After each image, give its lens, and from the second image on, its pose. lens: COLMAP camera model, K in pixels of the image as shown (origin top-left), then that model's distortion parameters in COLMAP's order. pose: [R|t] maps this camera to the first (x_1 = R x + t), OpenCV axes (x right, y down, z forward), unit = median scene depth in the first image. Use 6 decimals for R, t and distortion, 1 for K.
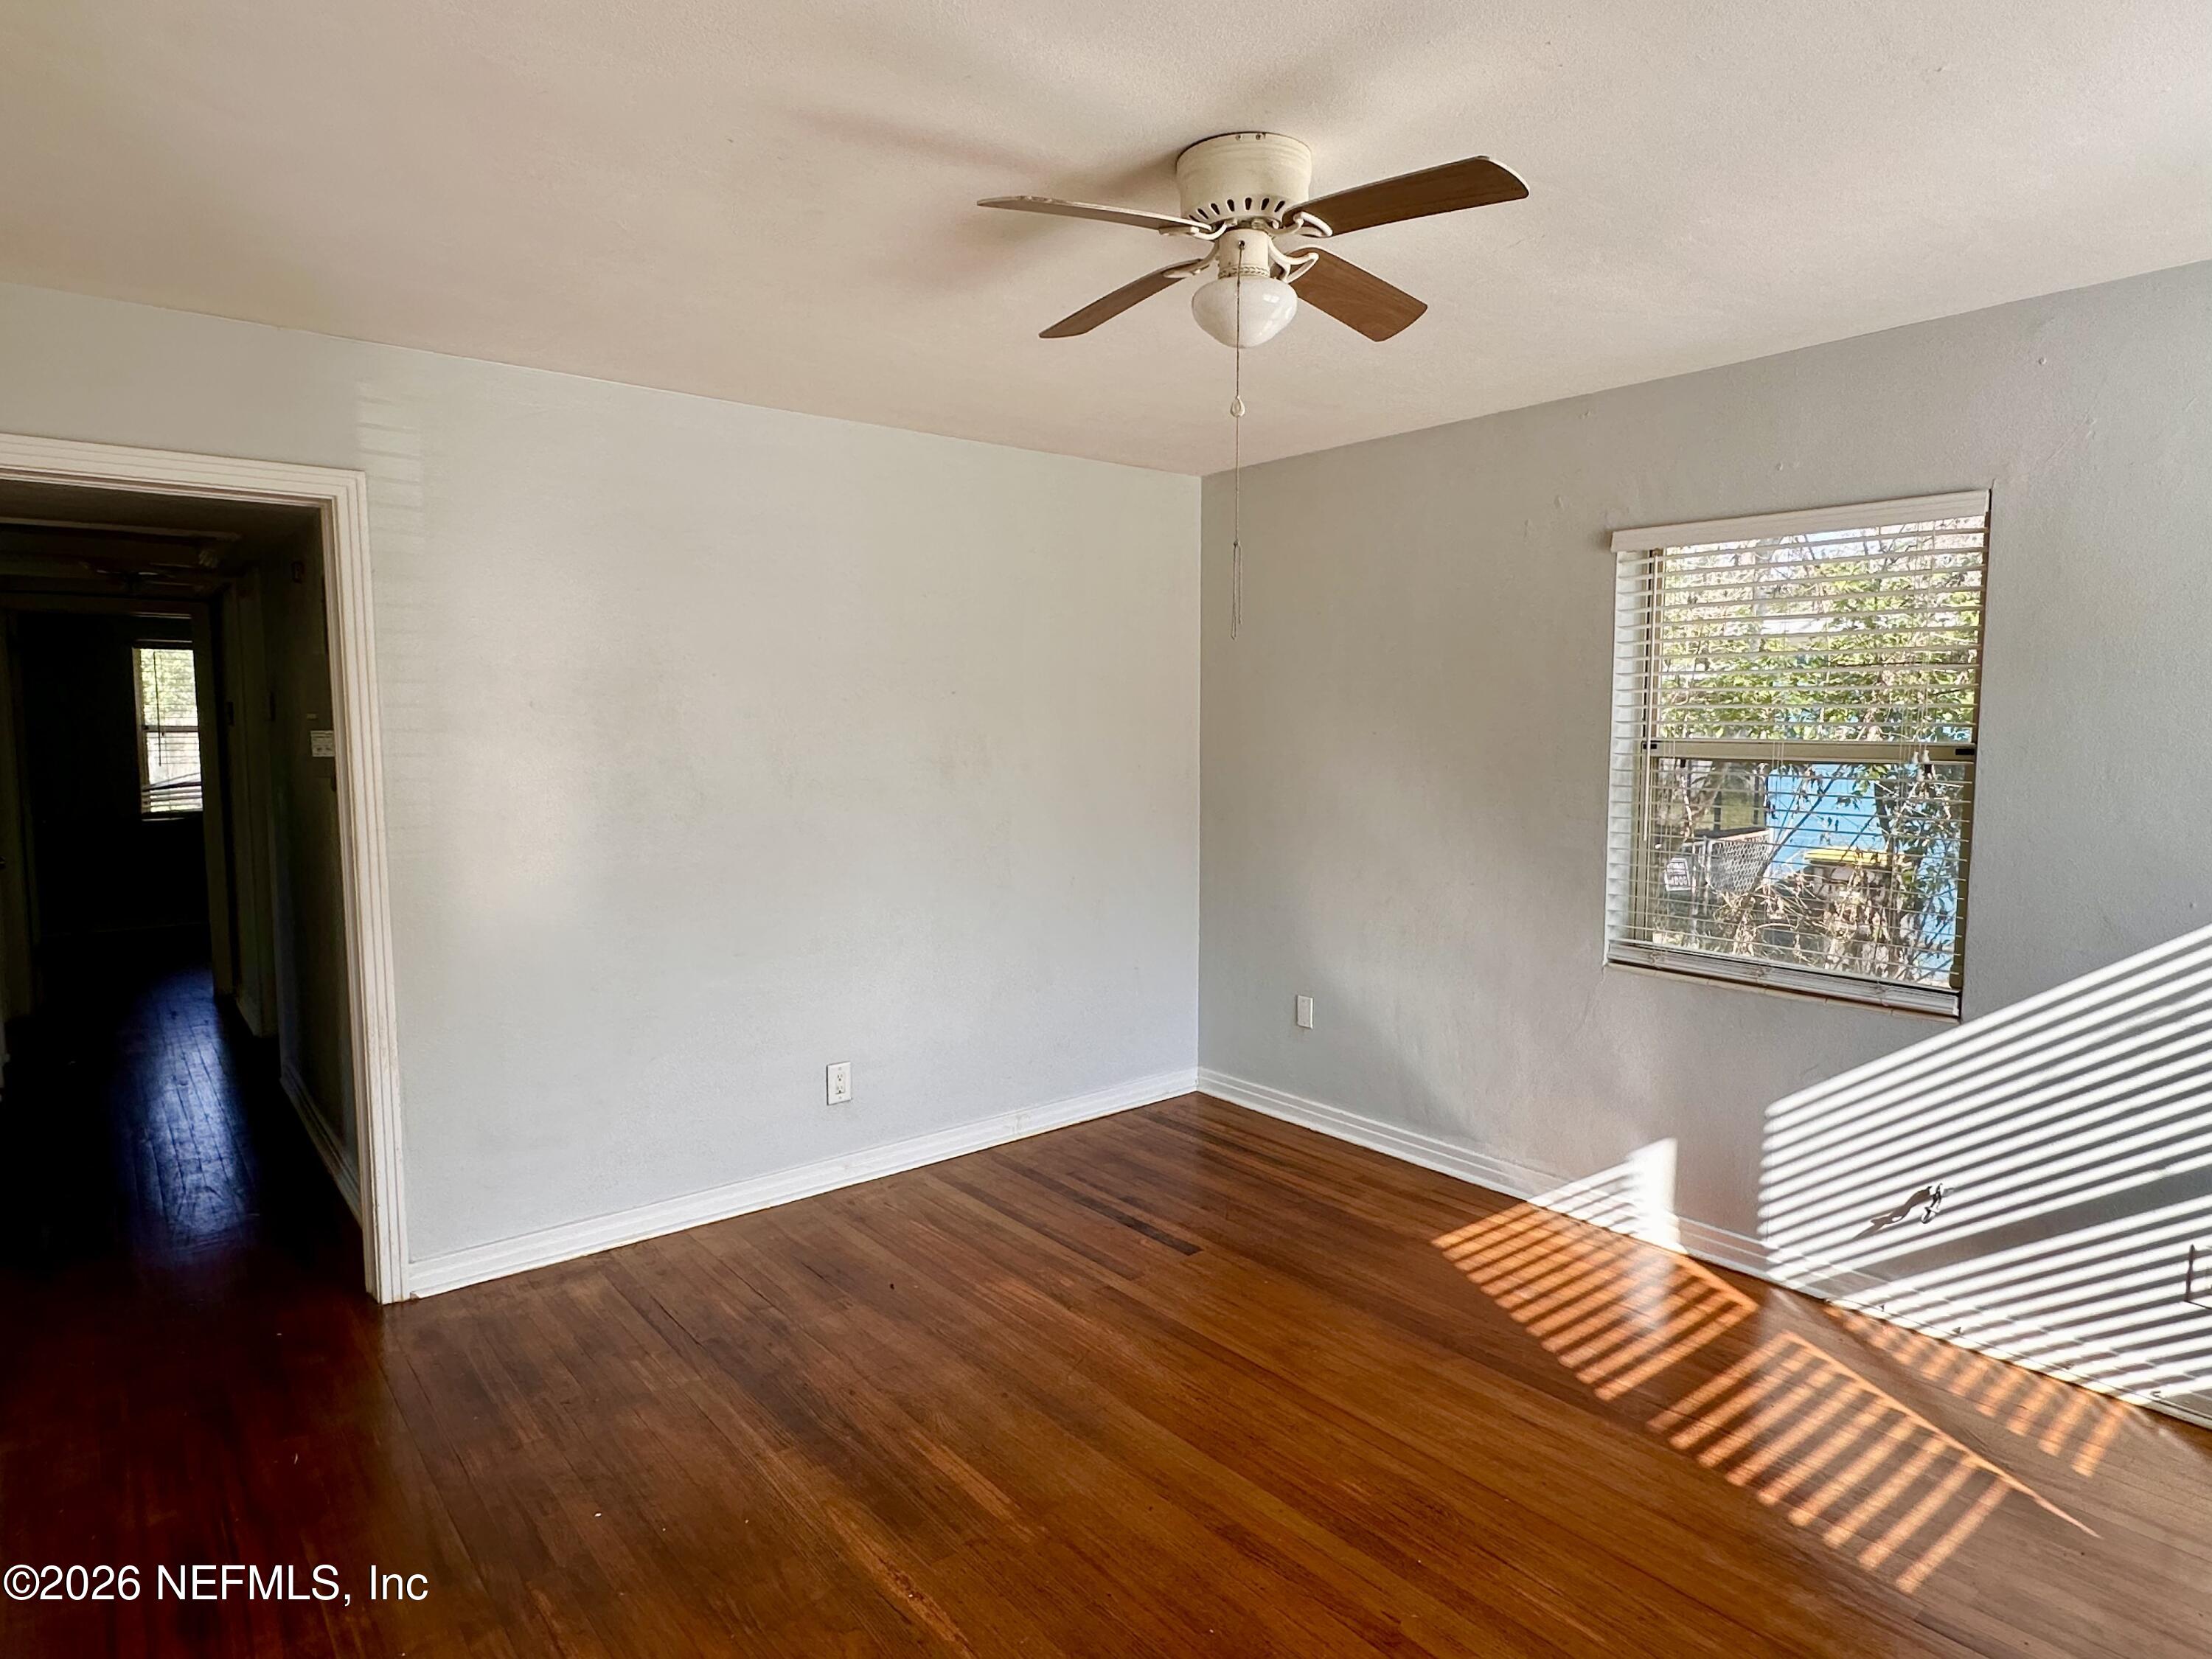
lens RADIAL K [[1245.9, 0, 1102.6], [0, 1245.9, 825.7], [0, 0, 1]] dist [-0.004855, -0.000213]
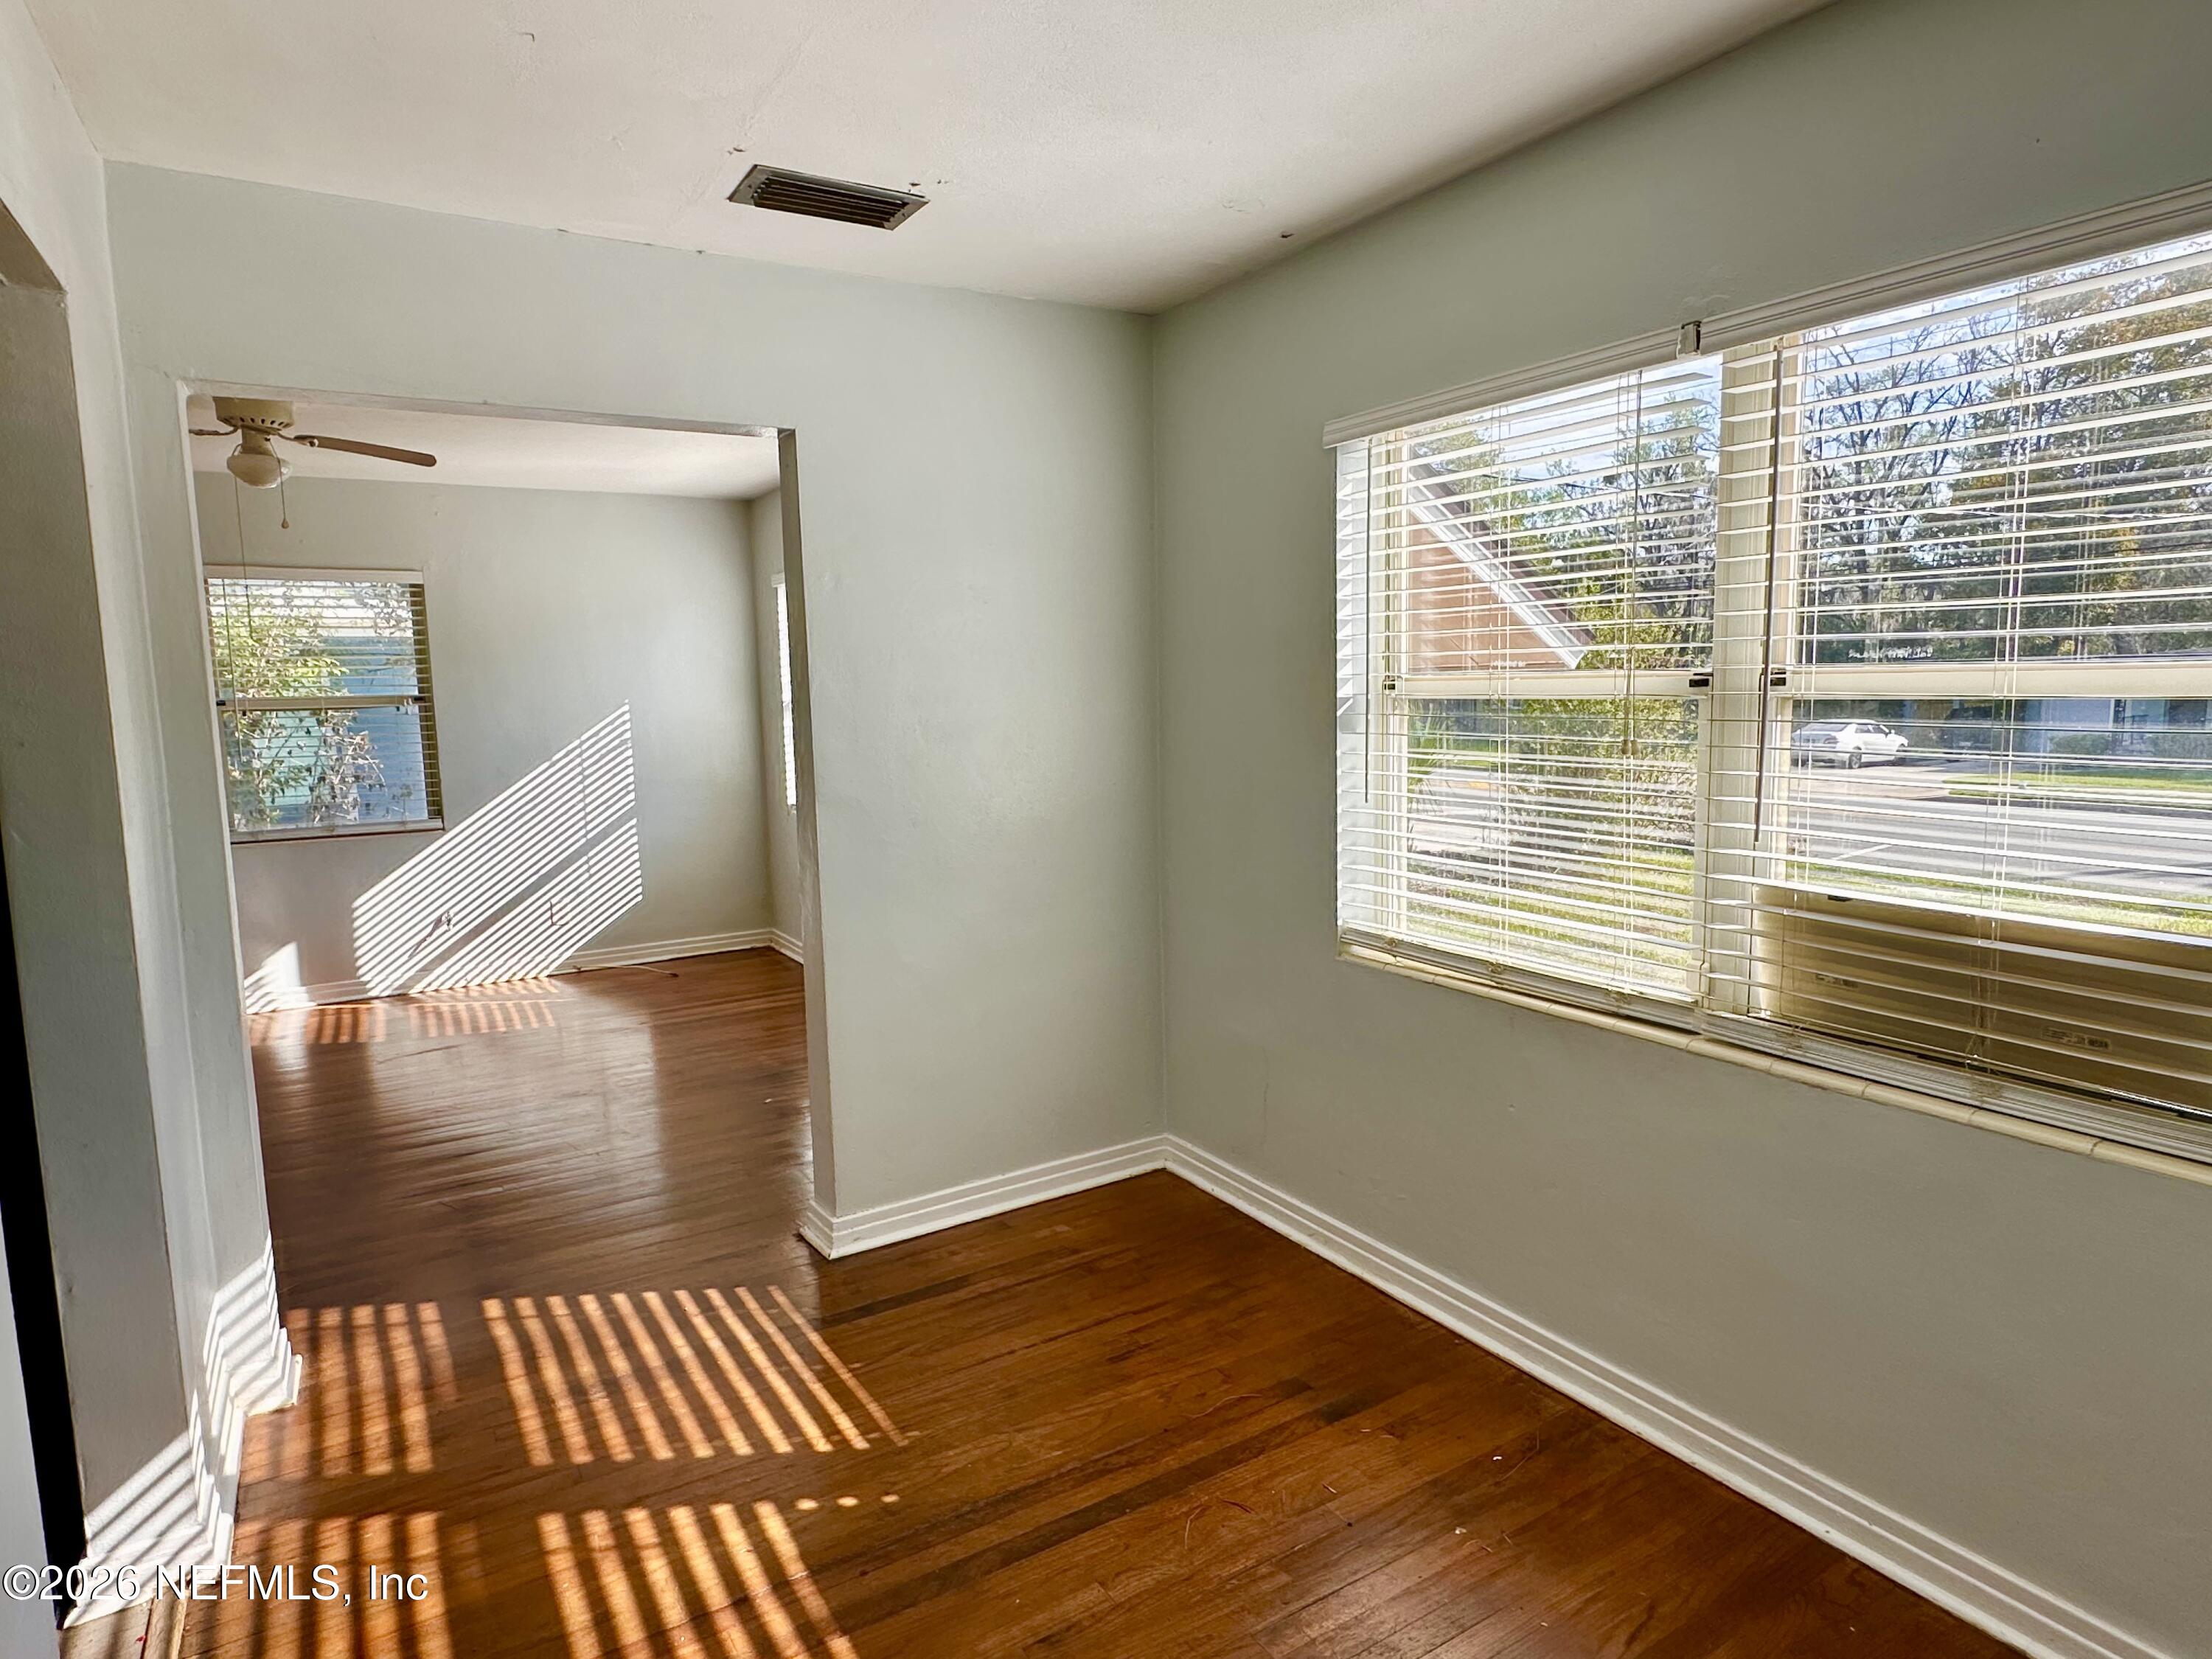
lens RADIAL K [[1245.9, 0, 1102.6], [0, 1245.9, 825.7], [0, 0, 1]] dist [-0.004855, -0.000213]
pose [[0.141381, -0.114355, 0.983328, -1.054772], [0.105931, 0.989350, 0.099825, 0.051937], [-0.984271, 0.090052, 0.151989, -0.338467]]
